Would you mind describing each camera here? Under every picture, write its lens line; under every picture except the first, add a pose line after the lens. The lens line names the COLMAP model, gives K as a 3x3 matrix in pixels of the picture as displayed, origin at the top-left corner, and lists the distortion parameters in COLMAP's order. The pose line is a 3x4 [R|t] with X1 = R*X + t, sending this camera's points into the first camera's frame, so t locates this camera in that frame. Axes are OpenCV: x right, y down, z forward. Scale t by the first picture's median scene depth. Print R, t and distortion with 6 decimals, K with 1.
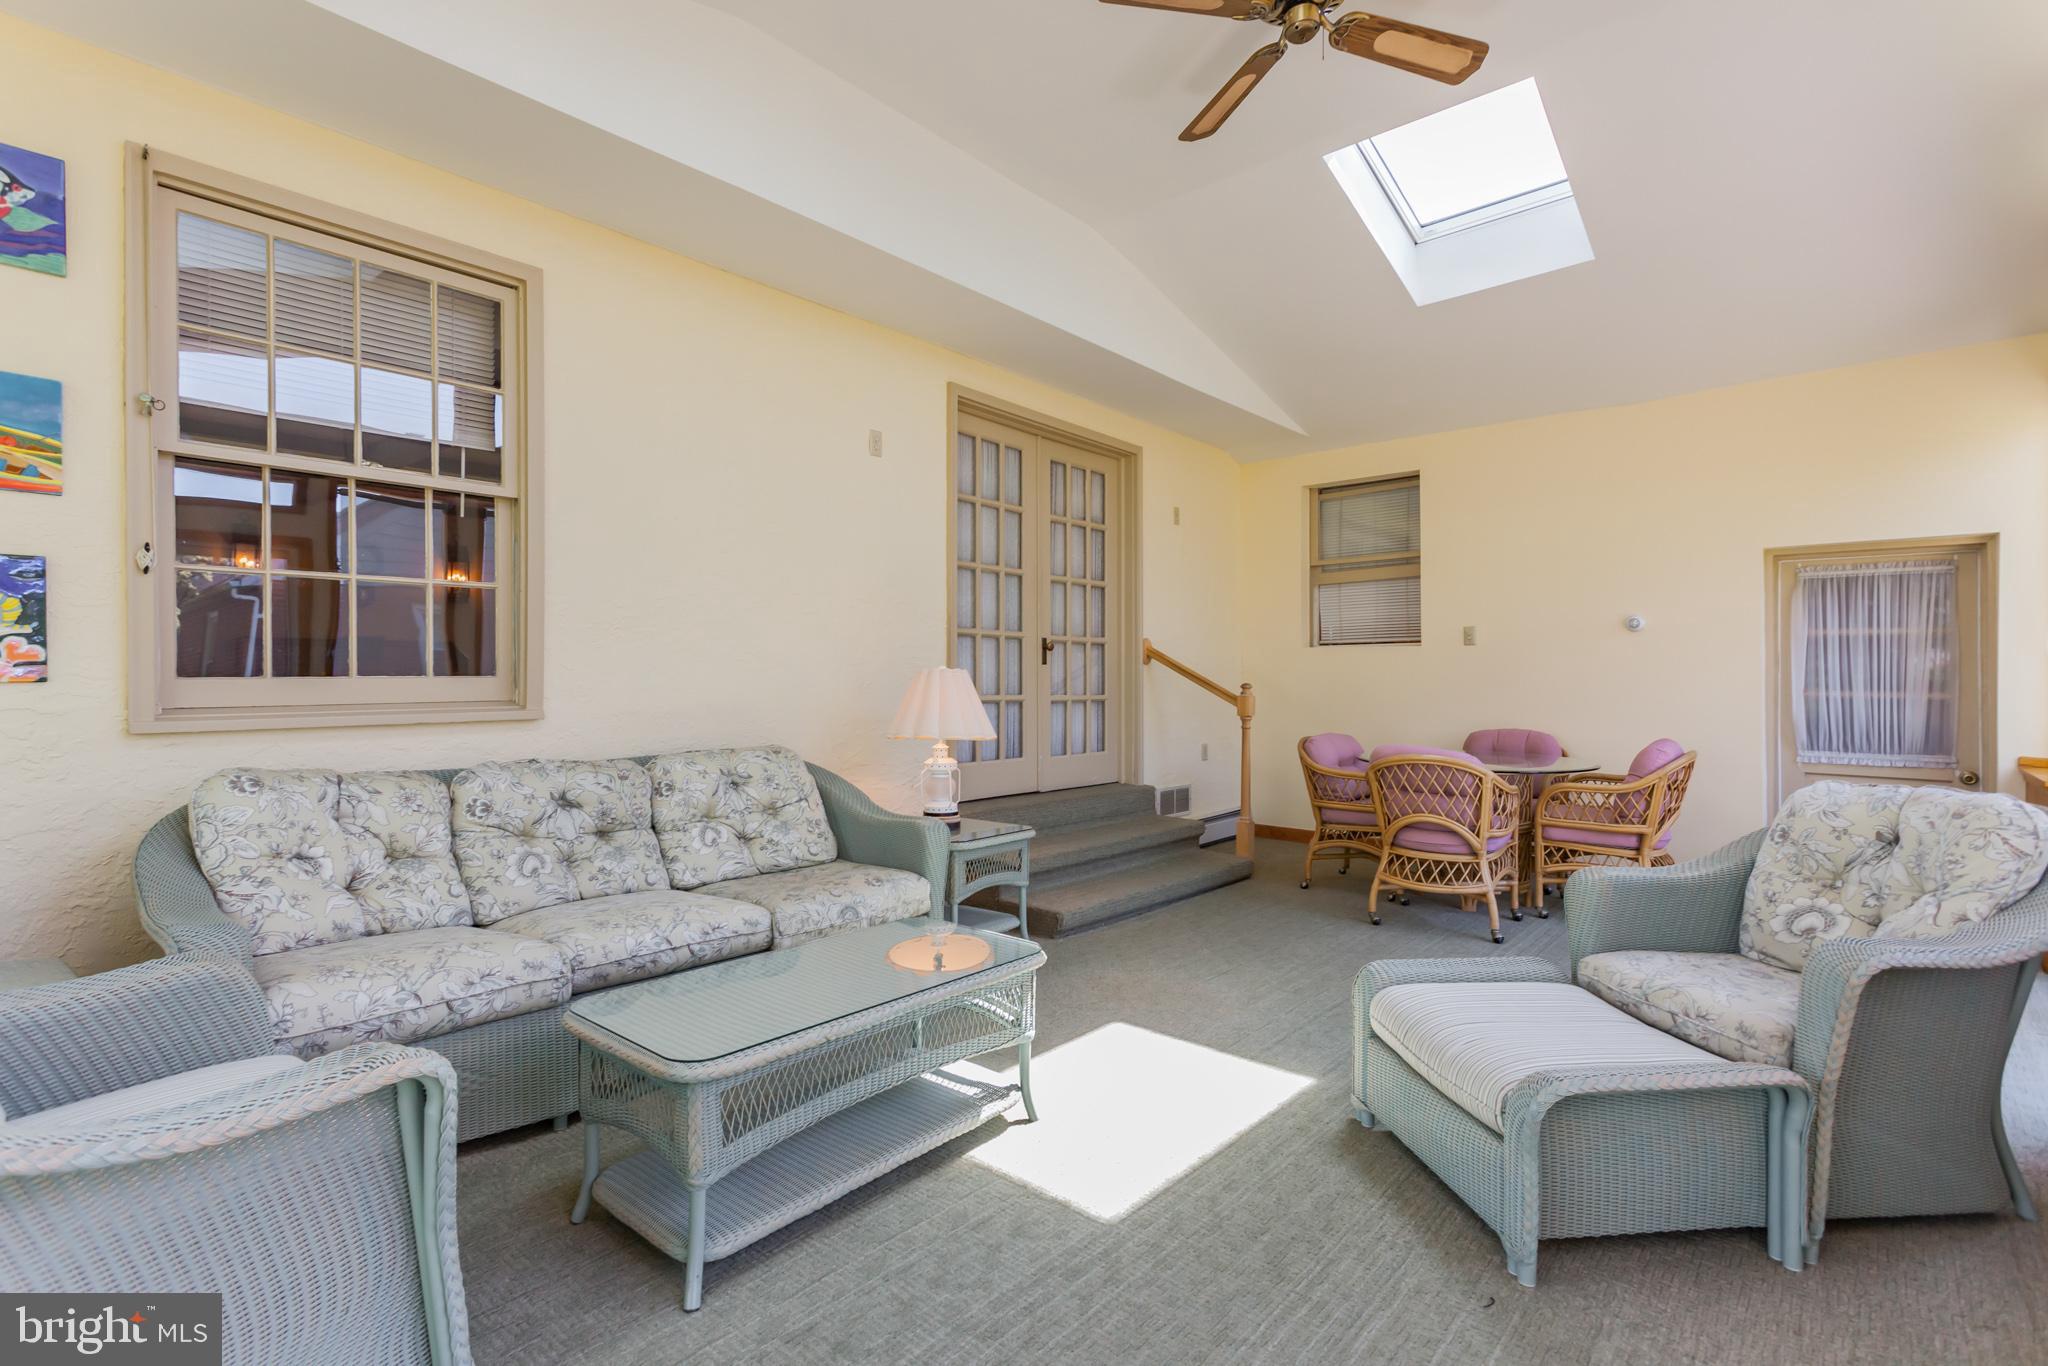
lens RADIAL K [[973.3, 0, 1022.2], [0, 973.3, 671.1], [0, 0, 1]] dist [0.004062, 0.004627]
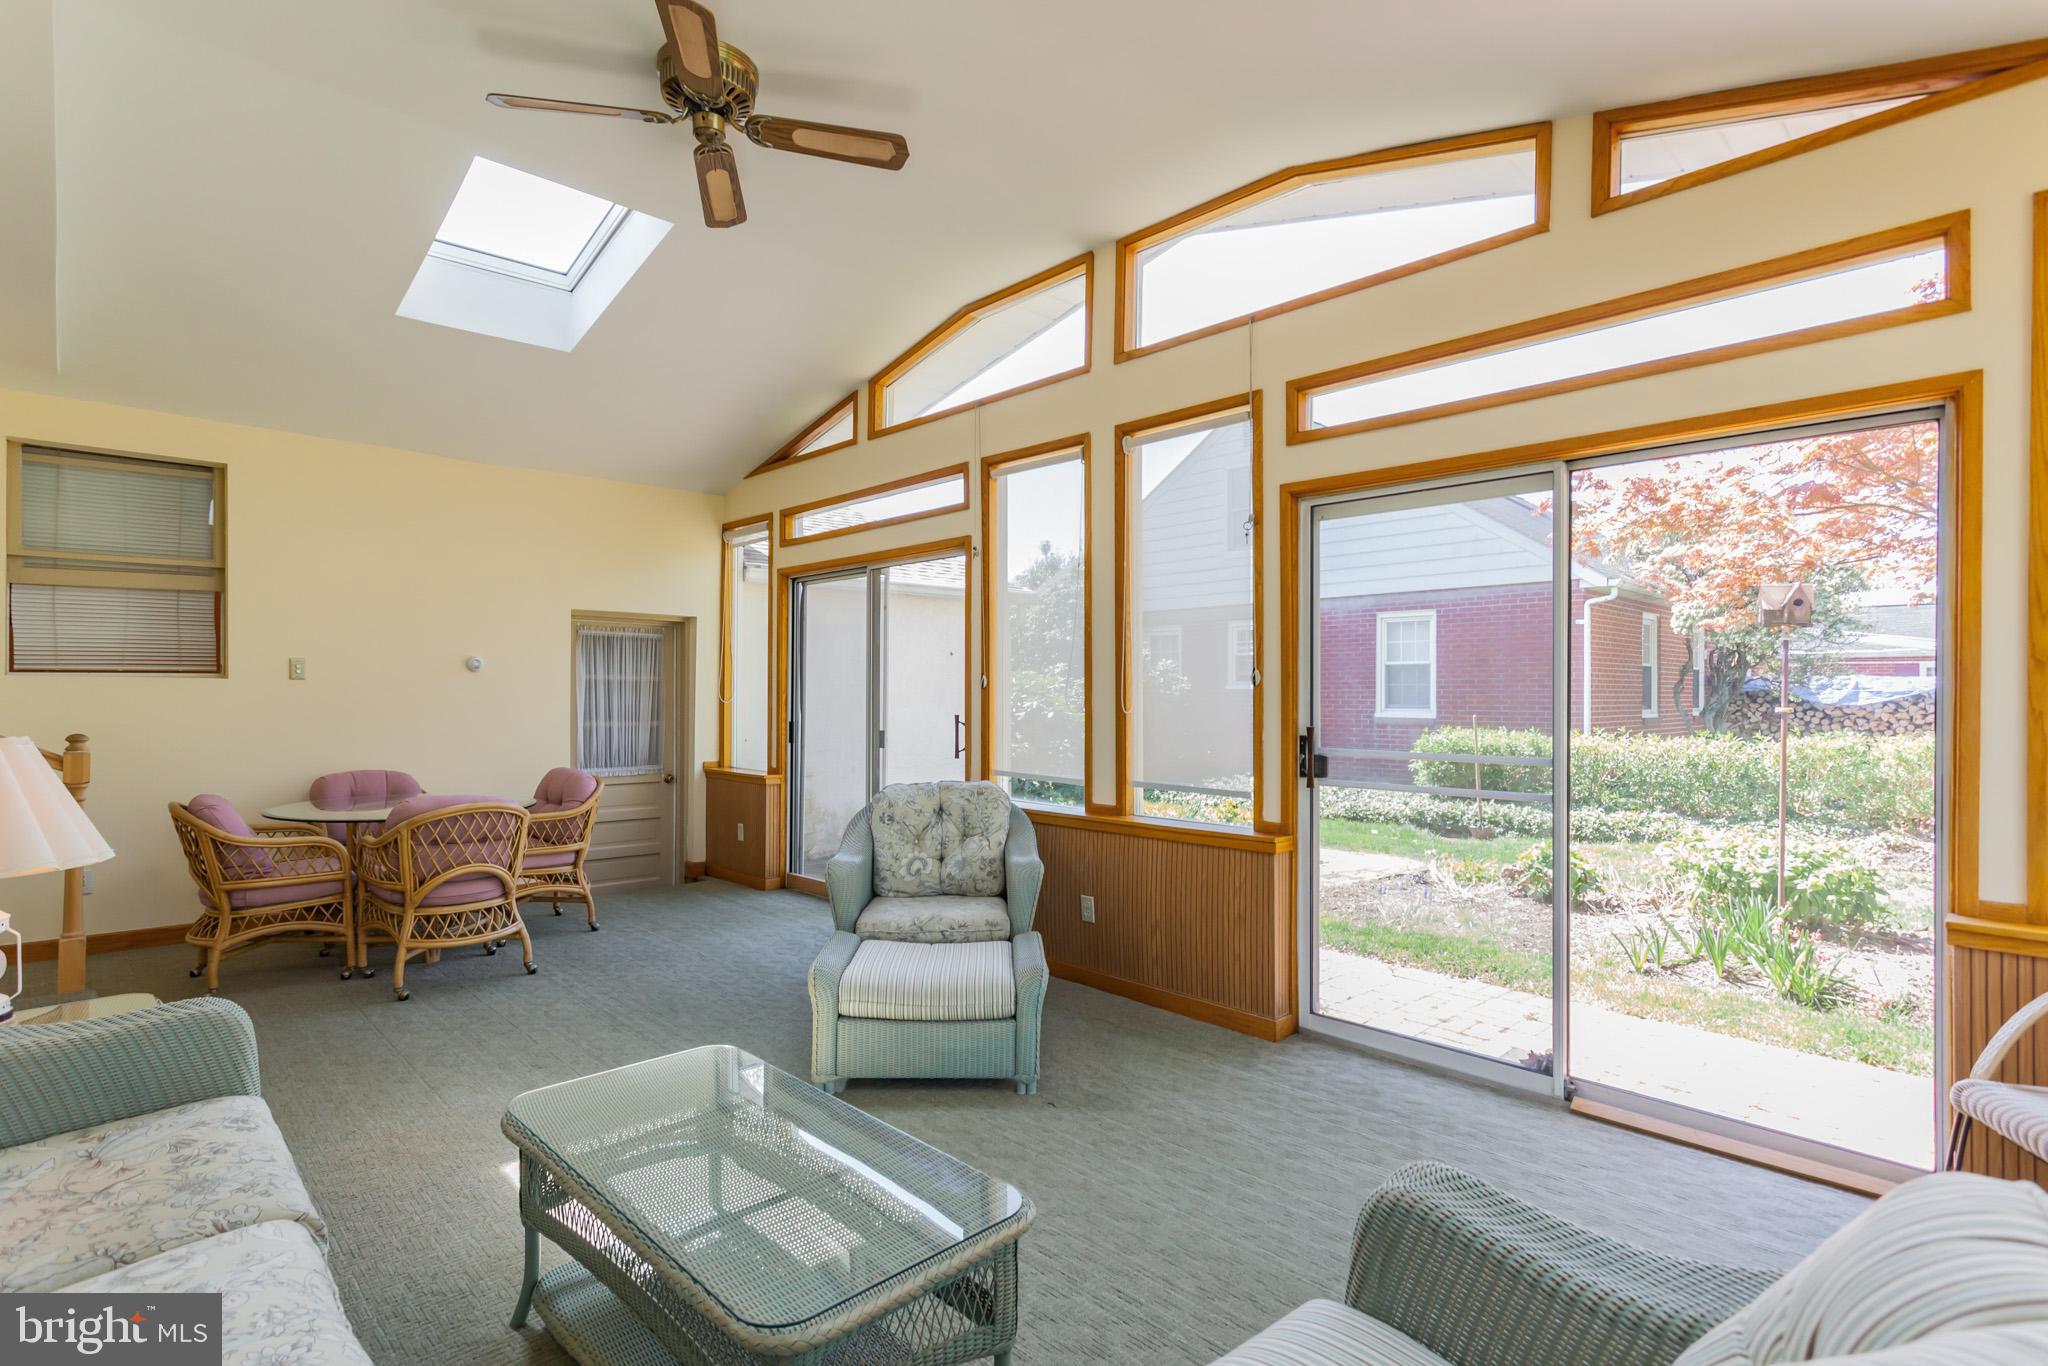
lens RADIAL K [[973.3, 0, 1010.8], [0, 973.3, 692.7], [0, 0, 1]] dist [0.004062, 0.004627]
pose [[0.096917, -0.001442, 0.995291, -0.467982], [-0.009431, 0.999953, 0.002367, -0.029546], [-0.995248, -0.009616, 0.096899, 0.350754]]
